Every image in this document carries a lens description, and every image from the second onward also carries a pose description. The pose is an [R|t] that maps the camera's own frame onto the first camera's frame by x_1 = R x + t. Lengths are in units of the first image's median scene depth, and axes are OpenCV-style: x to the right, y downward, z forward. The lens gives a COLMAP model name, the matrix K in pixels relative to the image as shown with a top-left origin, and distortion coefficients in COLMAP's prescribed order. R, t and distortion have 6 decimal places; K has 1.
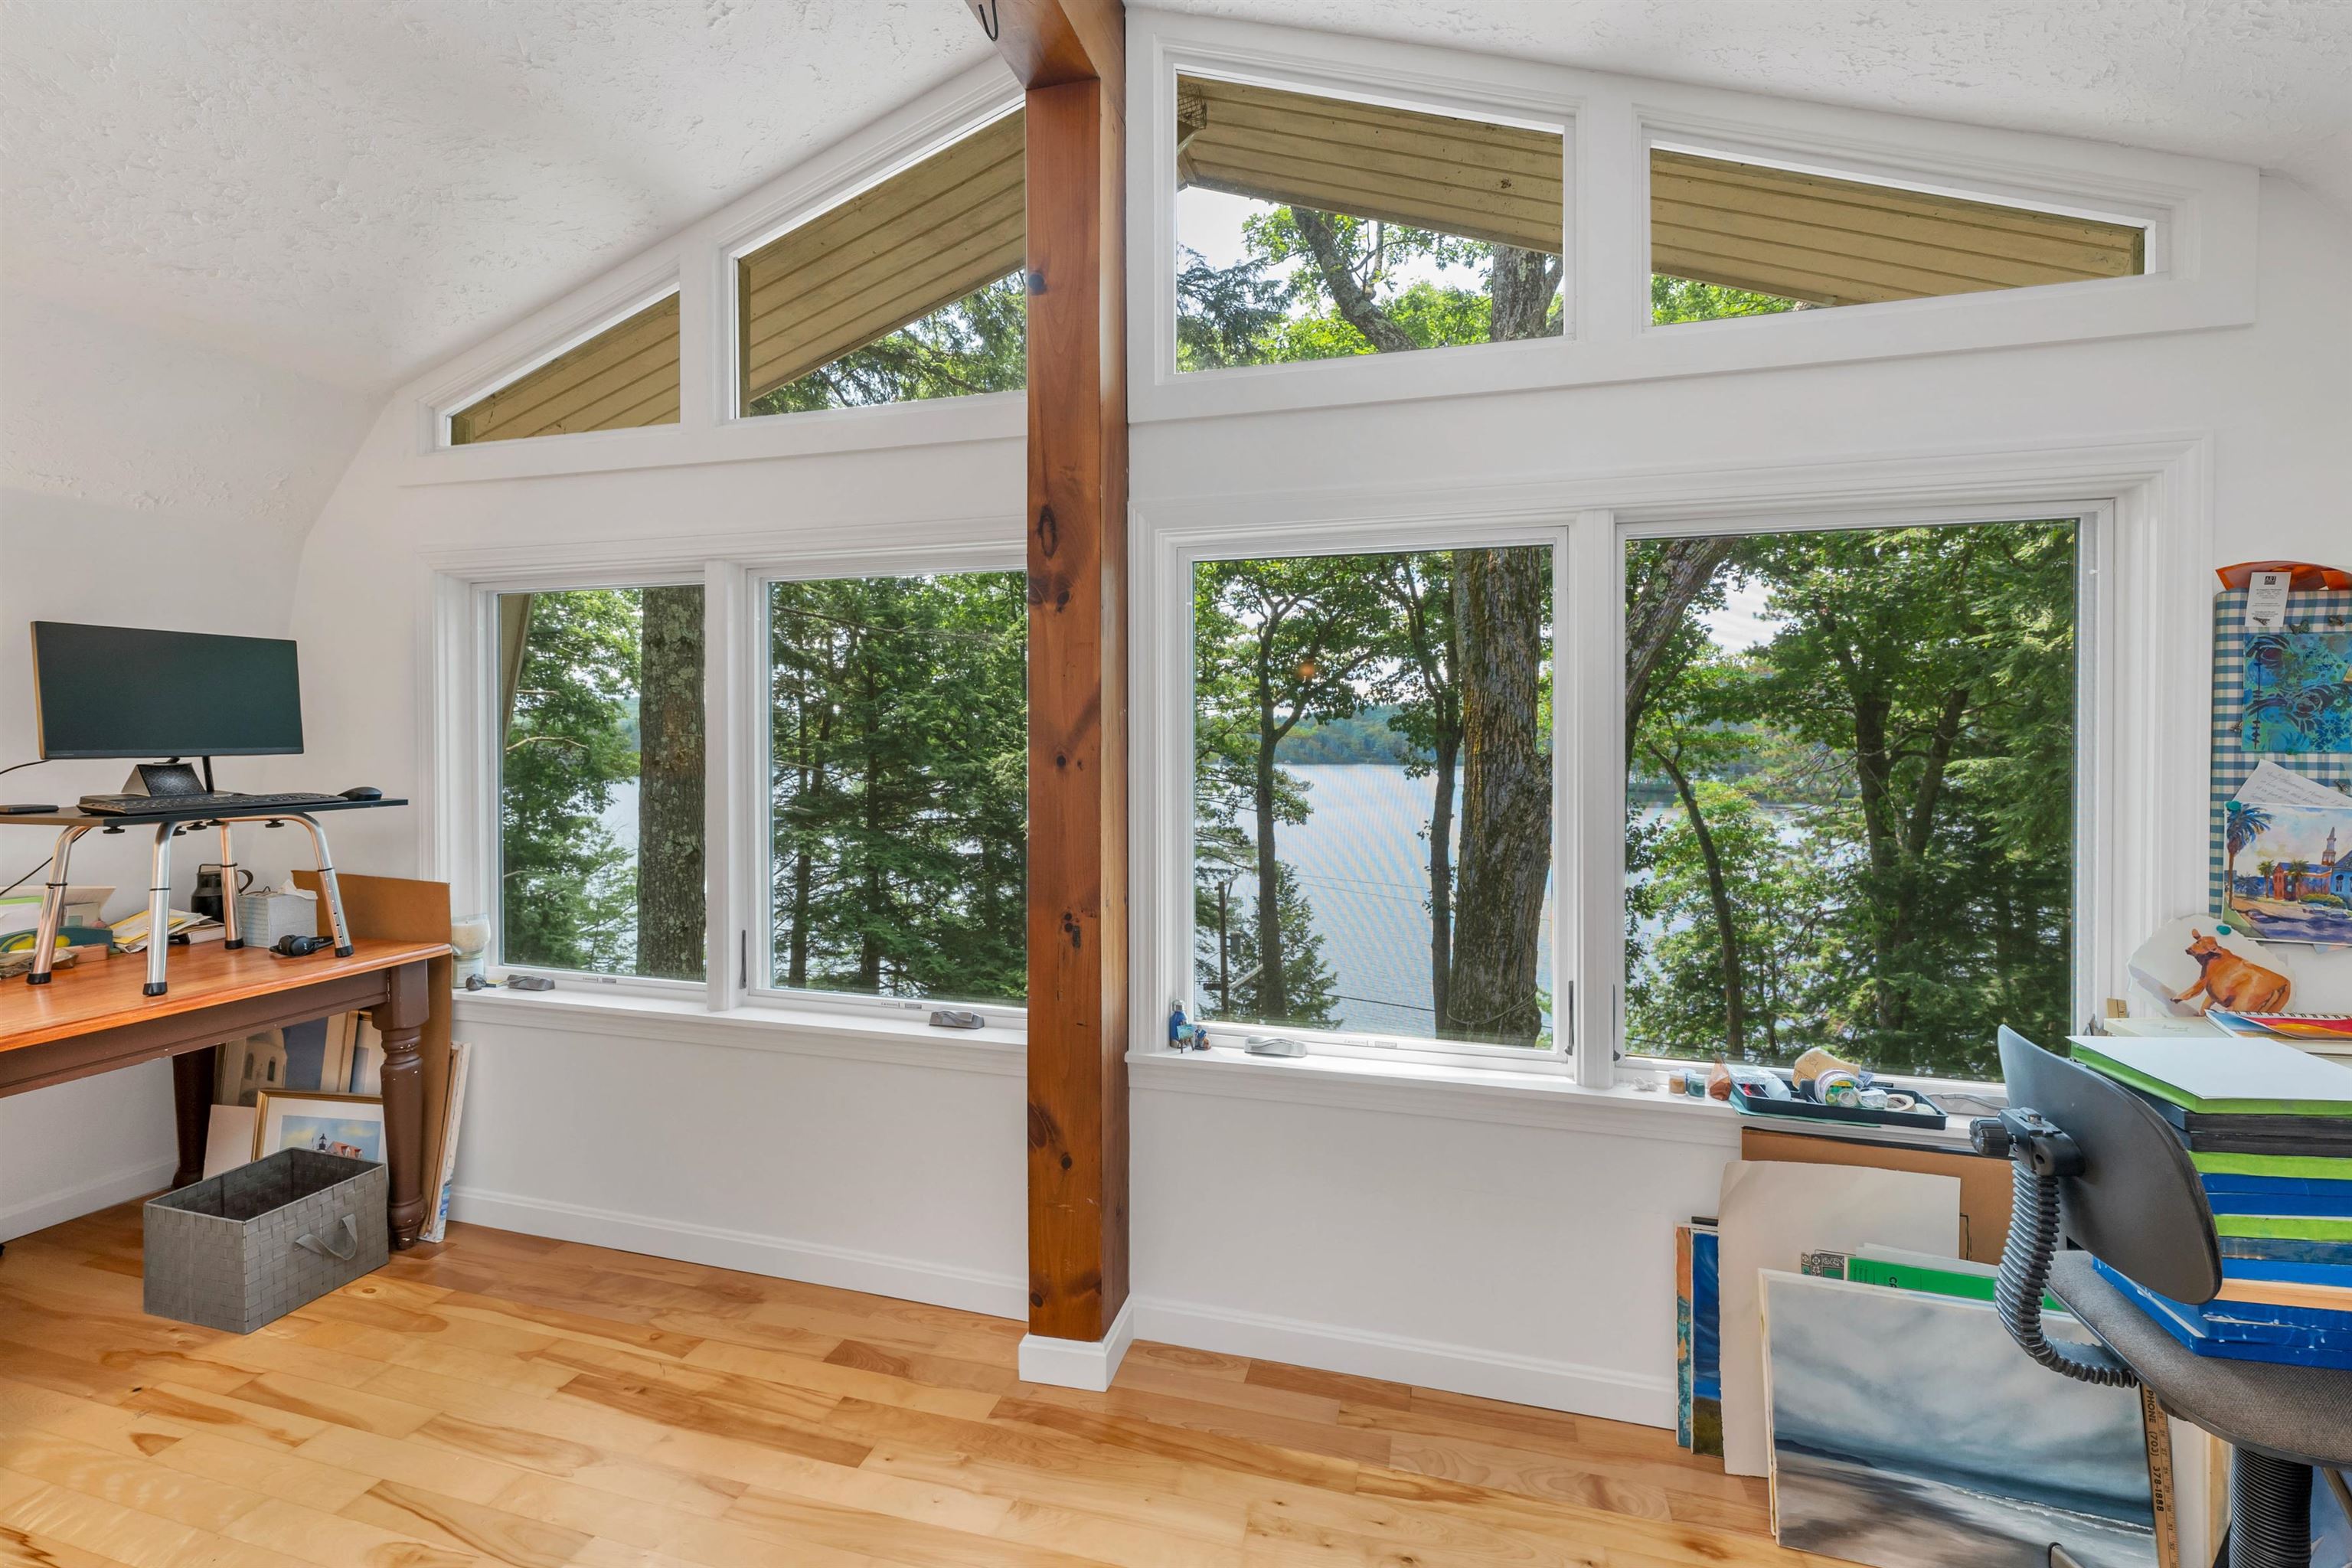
lens RADIAL K [[1006.2, 0, 1168.0], [0, 1006.2, 765.7], [0, 0, 1]] dist [0.004394, -0.000348]
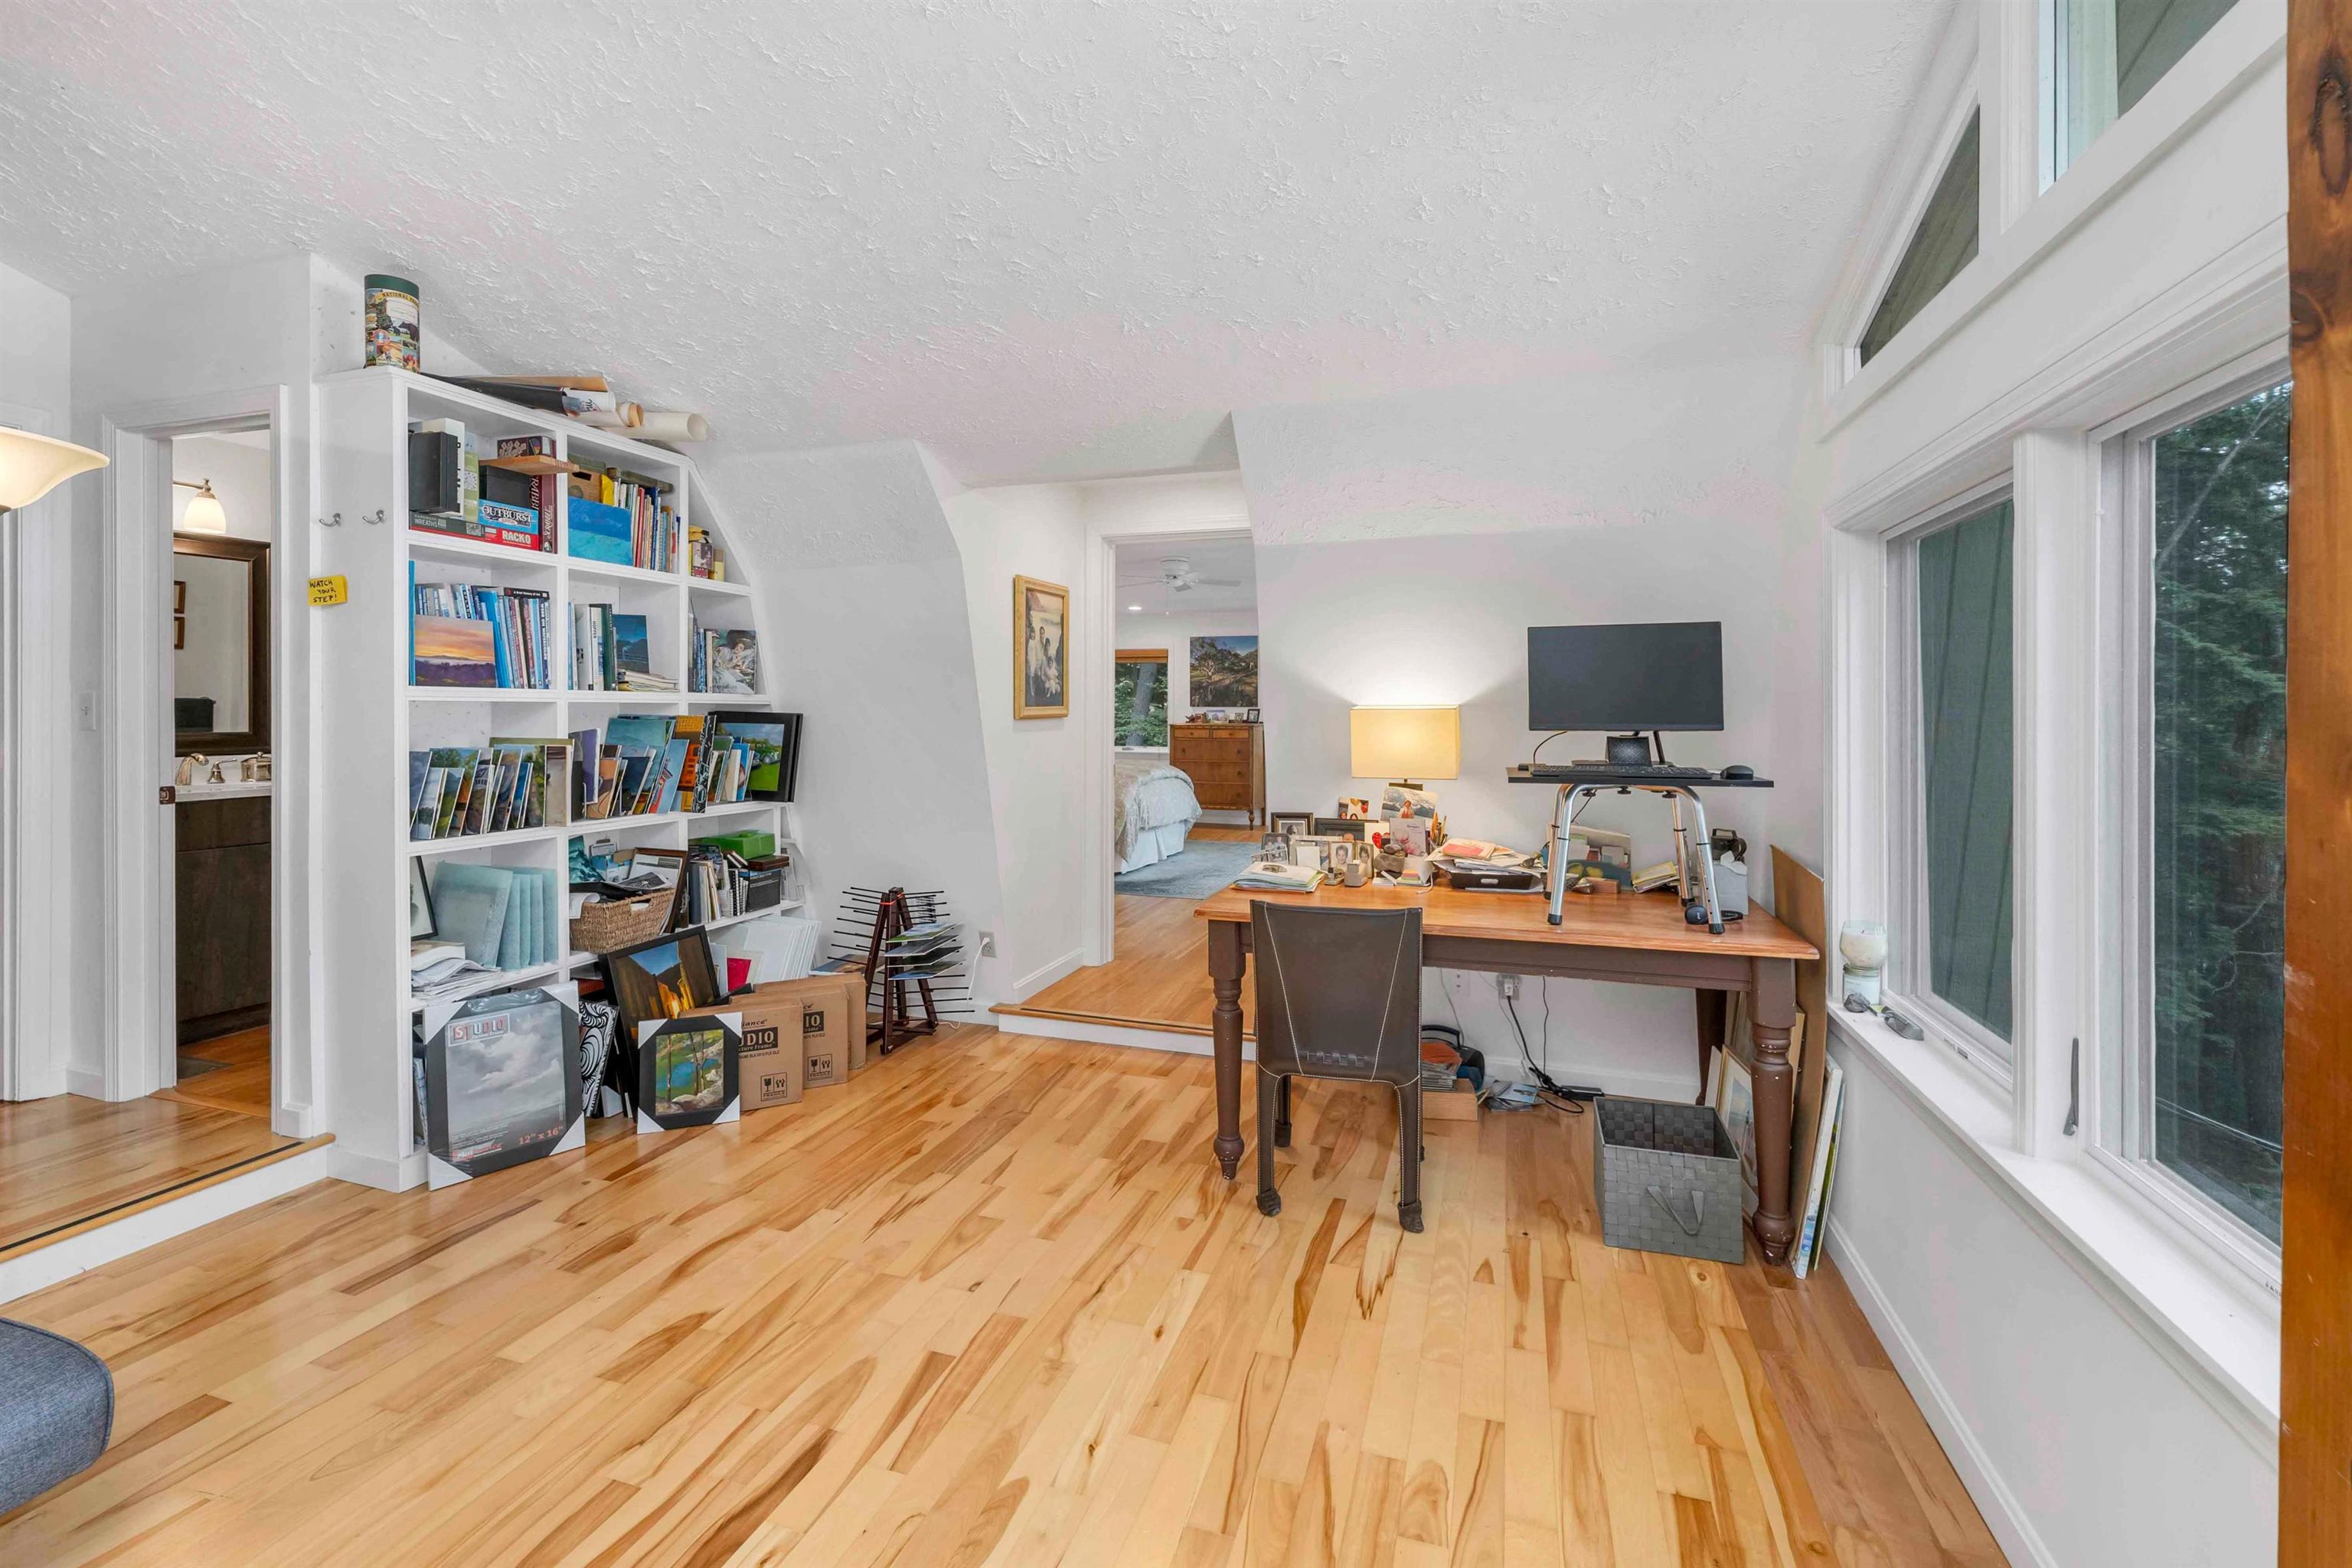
lens RADIAL K [[1006.2, 0, 1165.6], [0, 1006.2, 712.2], [0, 0, 1]] dist [0.004394, -0.000348]
pose [[-0.057287, -0.000013, -0.998358, 0.219432], [-0.020112, 0.999797, 0.001141, -0.020656], [0.998155, 0.020144, -0.057276, 0.520252]]
